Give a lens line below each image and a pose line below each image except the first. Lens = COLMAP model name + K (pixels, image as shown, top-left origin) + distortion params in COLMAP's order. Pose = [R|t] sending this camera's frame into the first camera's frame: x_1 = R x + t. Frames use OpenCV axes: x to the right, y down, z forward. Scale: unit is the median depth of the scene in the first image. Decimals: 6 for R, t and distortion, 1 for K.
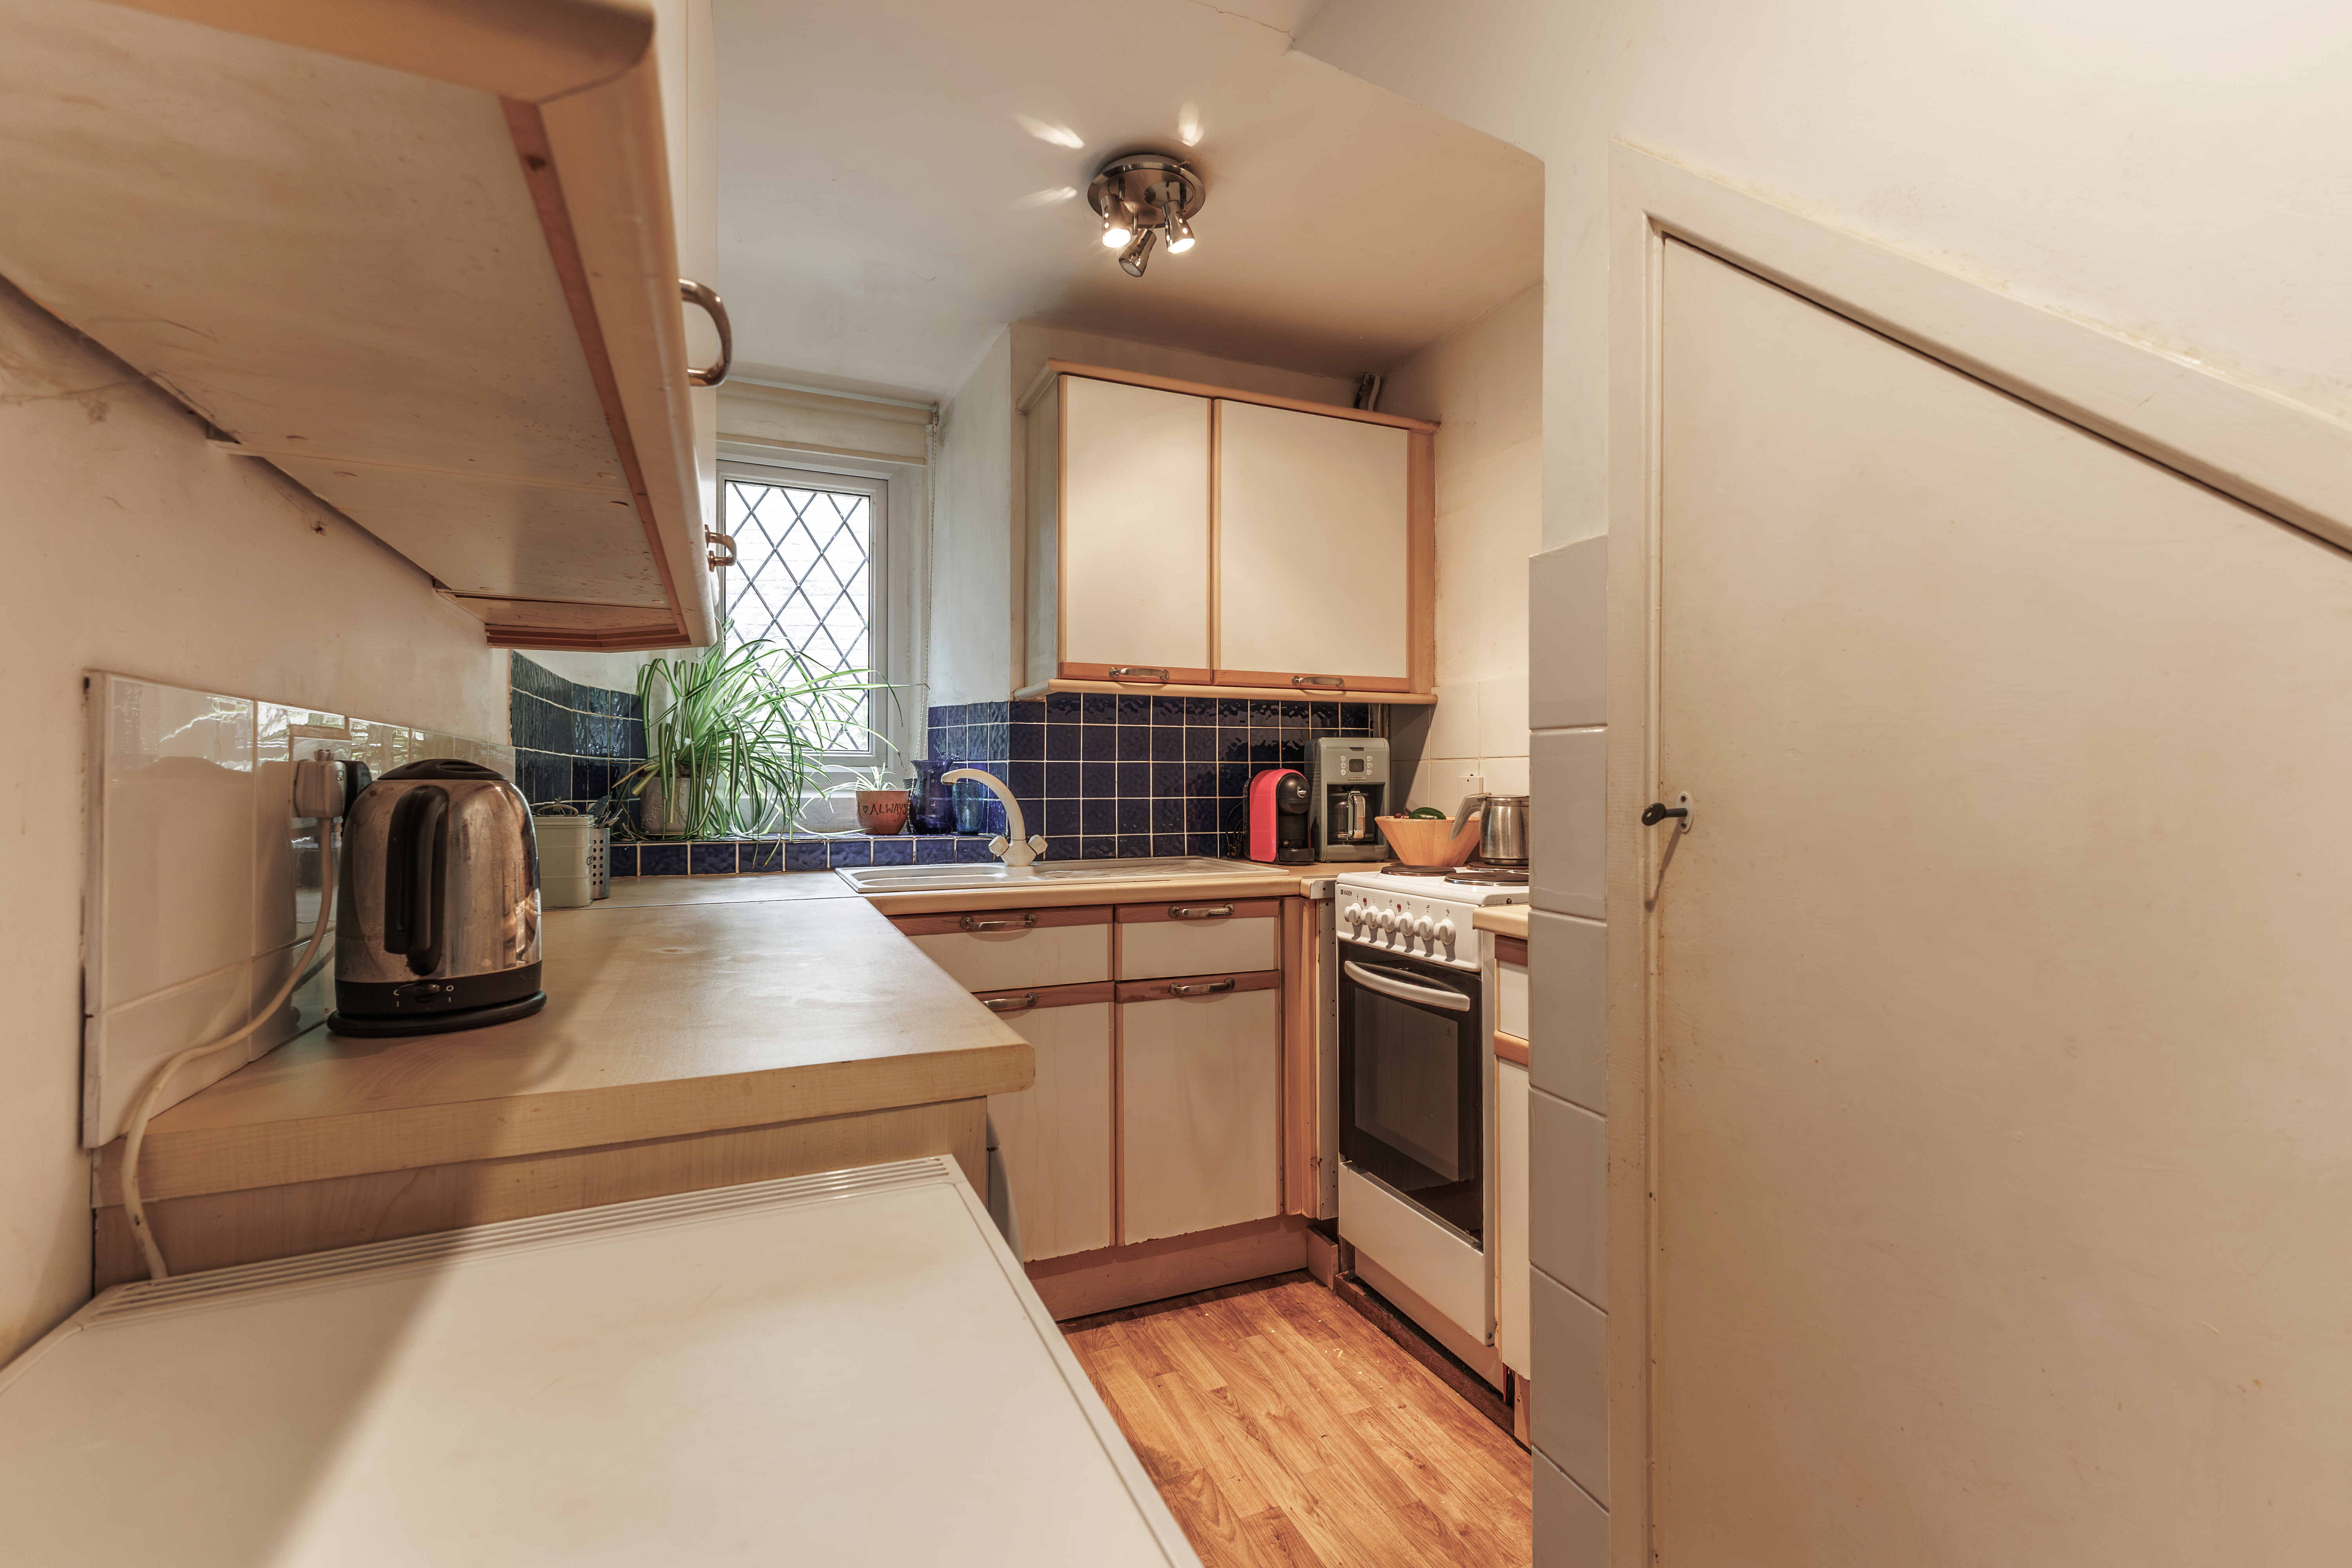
lens RADIAL K [[1111.2, 0, 1176.0], [0, 1111.2, 784.0], [0, 0, 1]] dist [-0.000356, 0.000630]
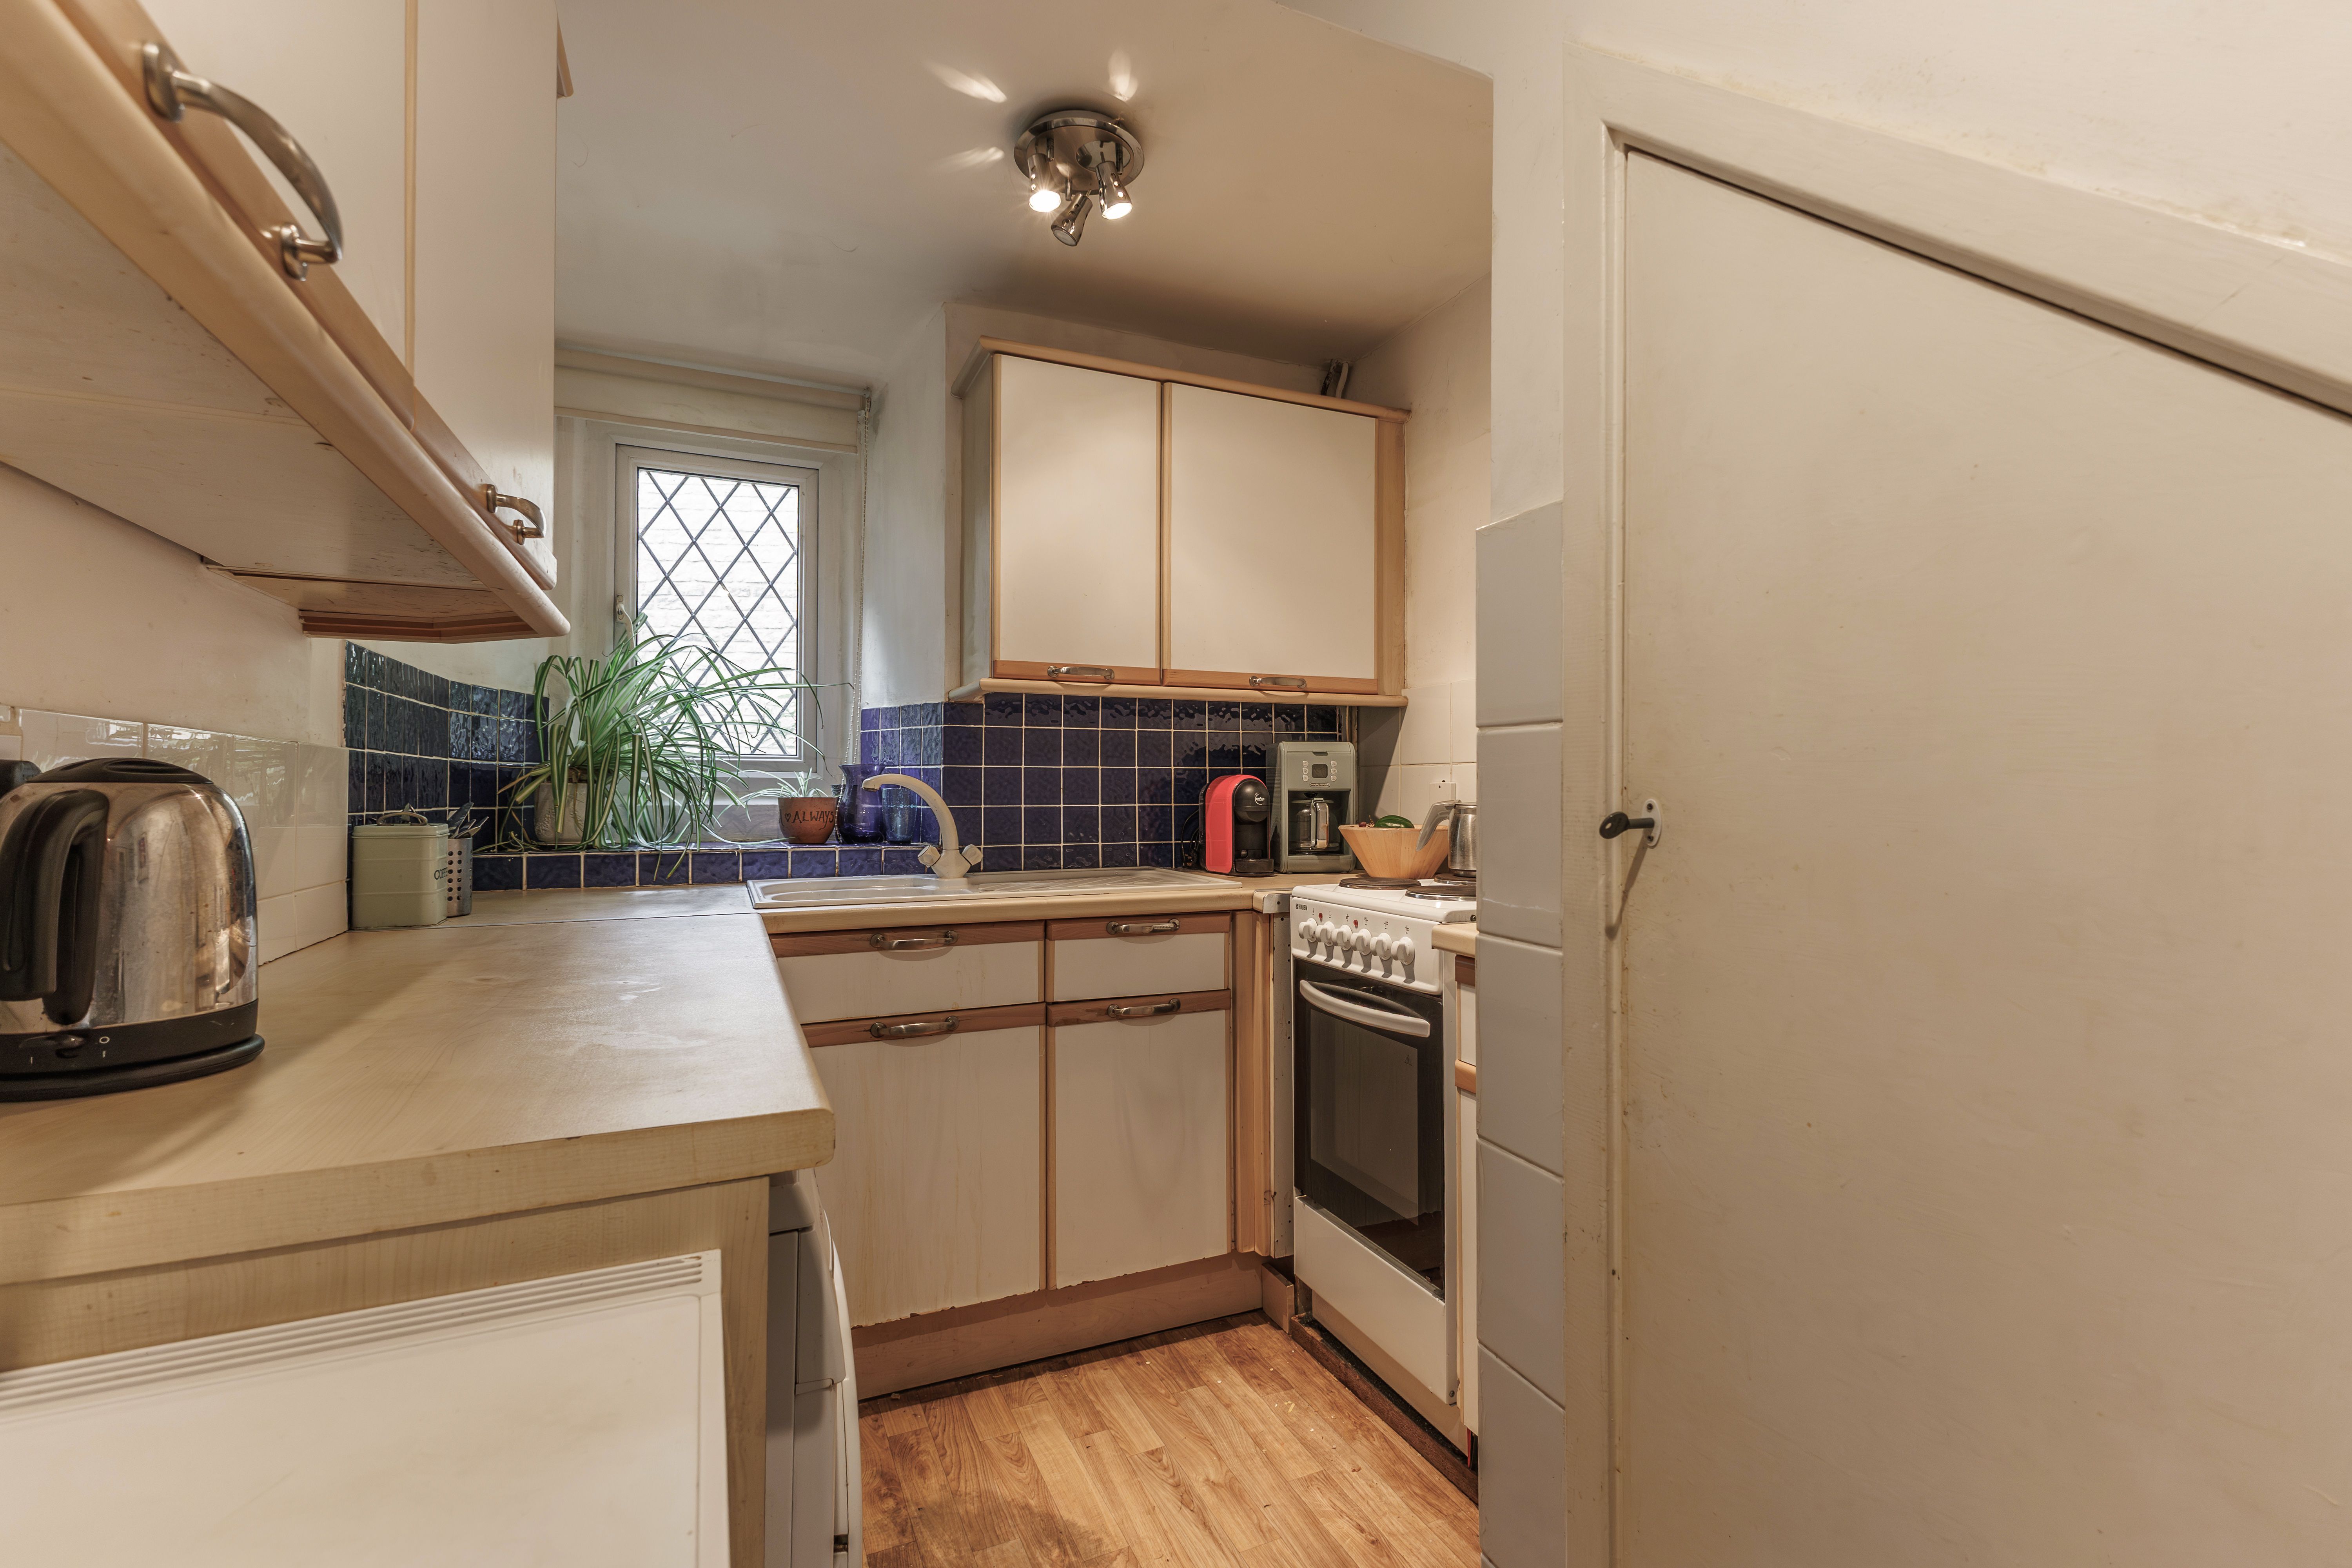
lens RADIAL K [[1064.1, 0, 1173.8], [0, 1064.1, 784.3], [0, 0, 1]] dist [0.000552, -0.000354]
pose [[0.999823, 0.000192, -0.018787, 0.061796], [-0.000319, 0.999977, -0.006794, 0.000915], [0.018785, 0.006799, 0.999800, 0.103111]]
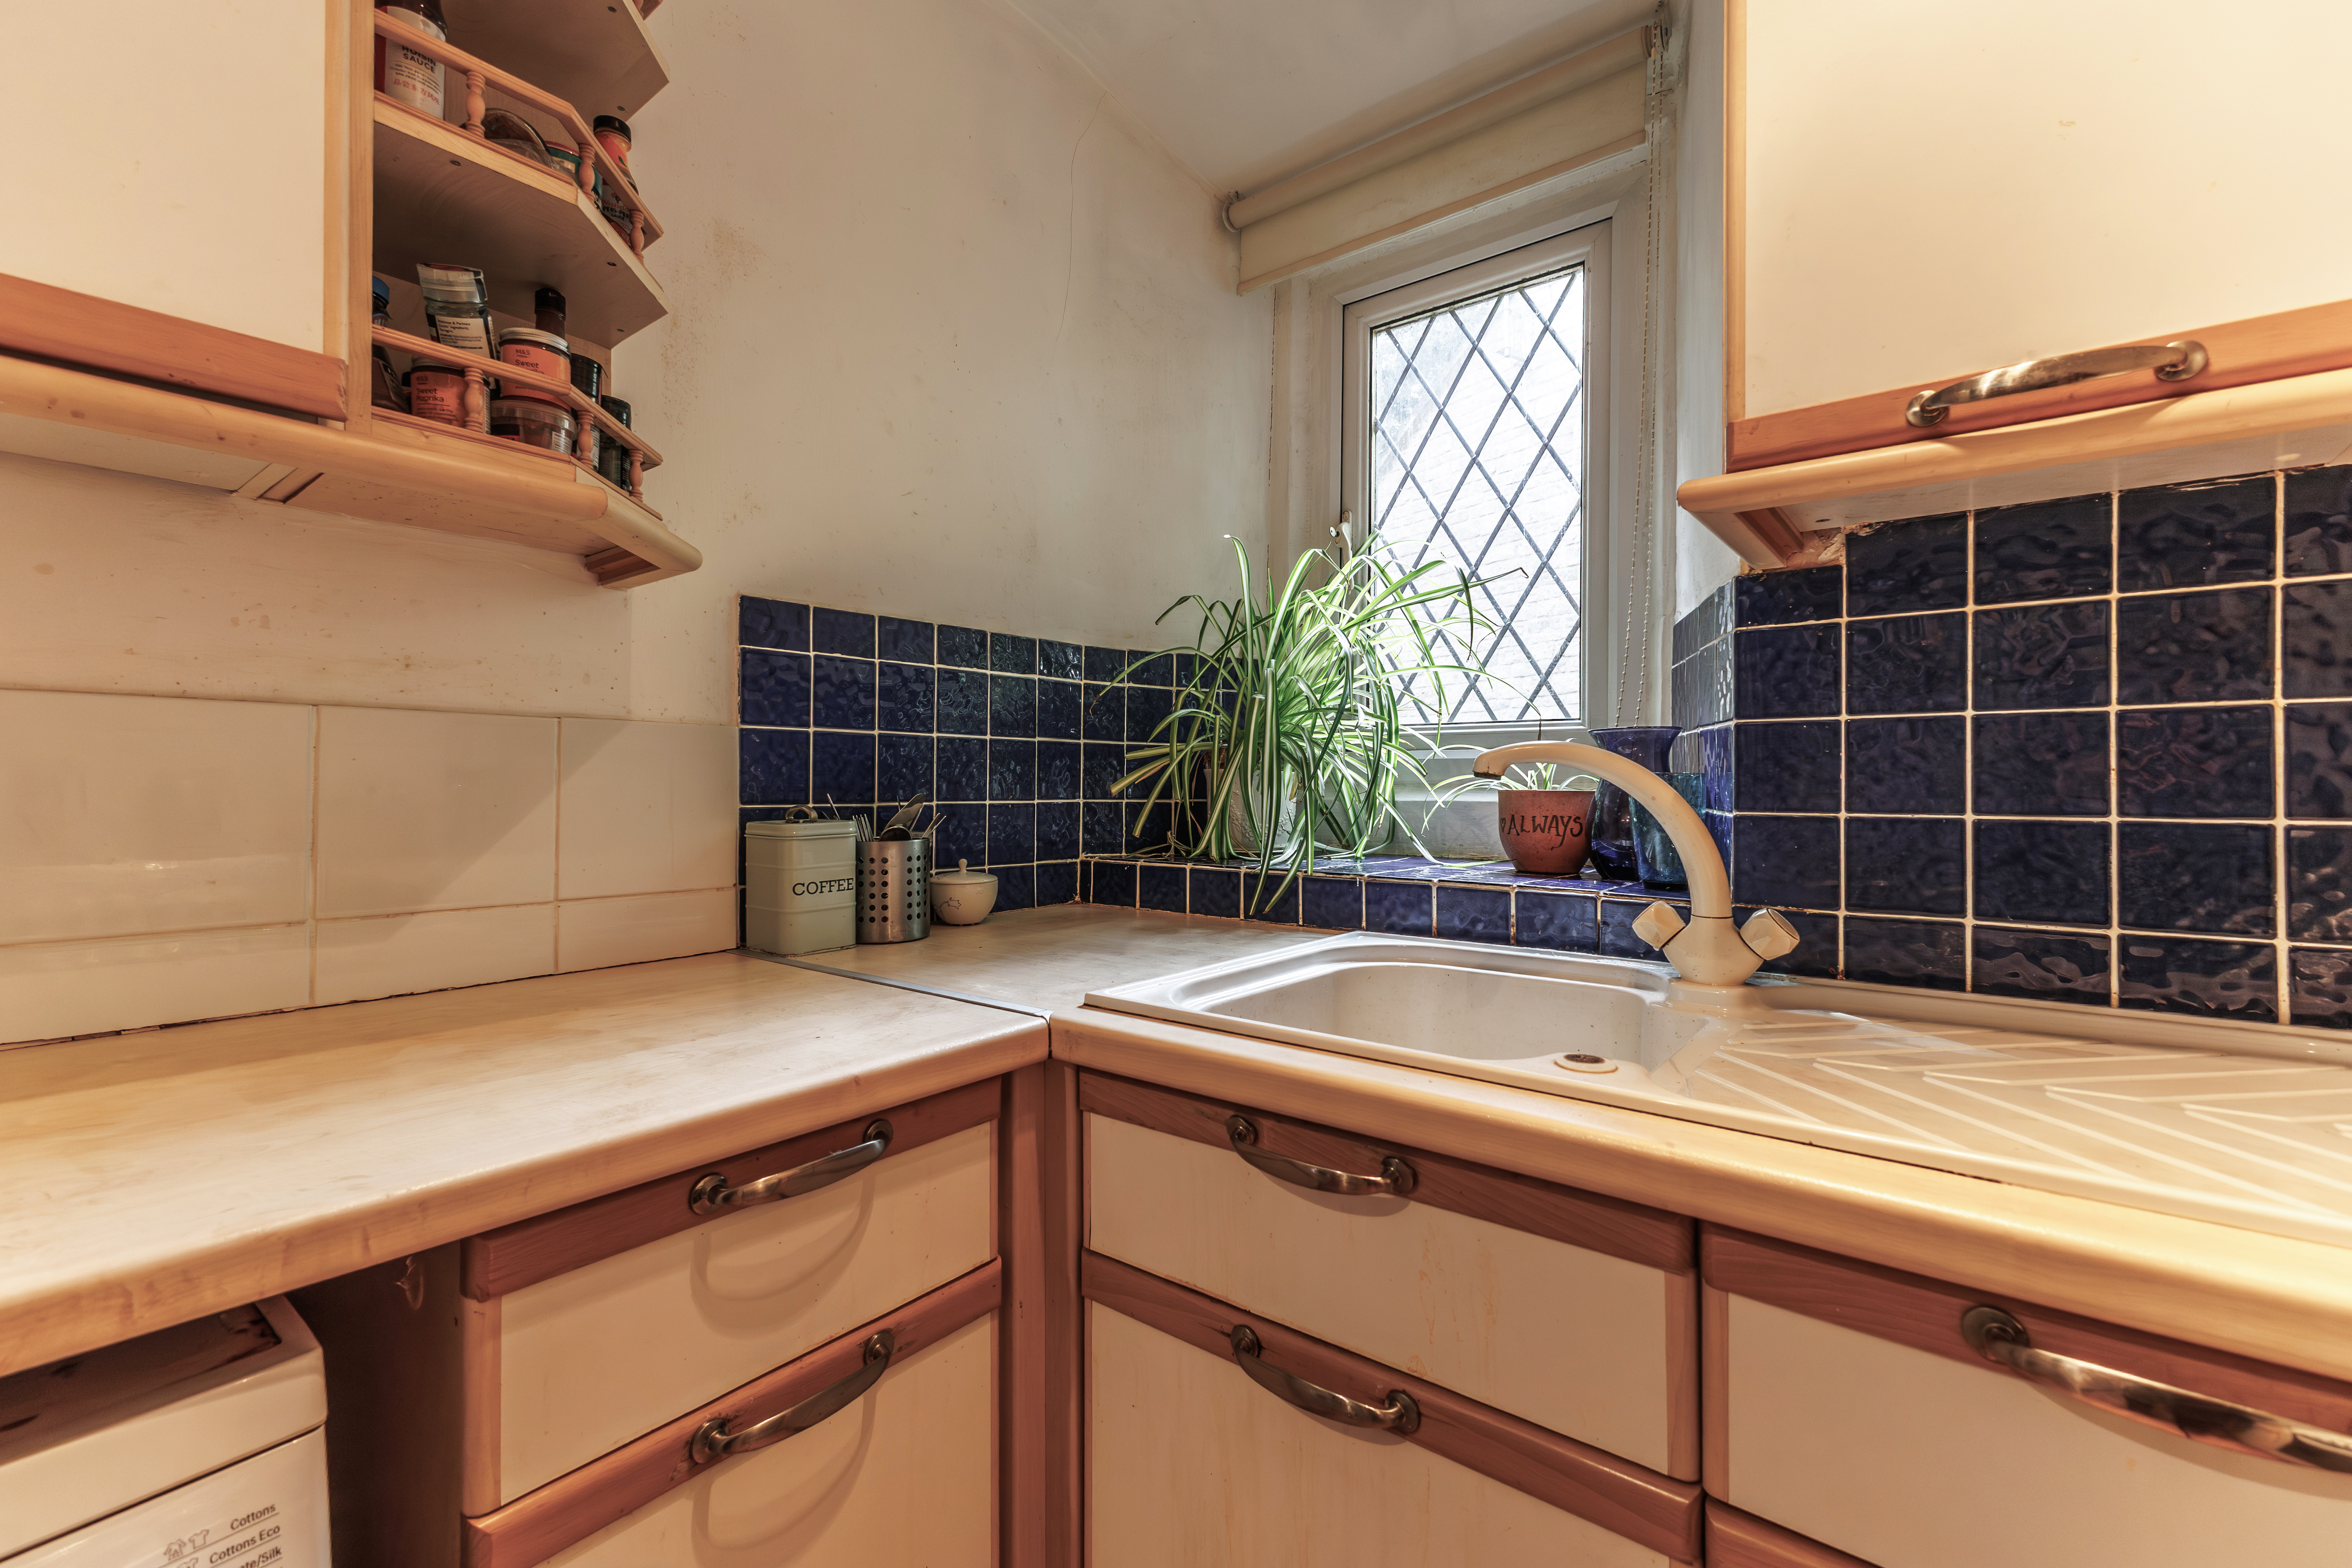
lens RADIAL K [[1022.5, 0, 1196.2], [0, 1022.5, 781.1], [0, 0, 1]] dist [0.002400, 0.000020]
pose [[0.450880, -0.000872, -0.892584, 0.104069], [-0.000594, 0.999999, -0.001278, 0.002449], [0.892584, 0.001106, 0.450880, 0.706792]]
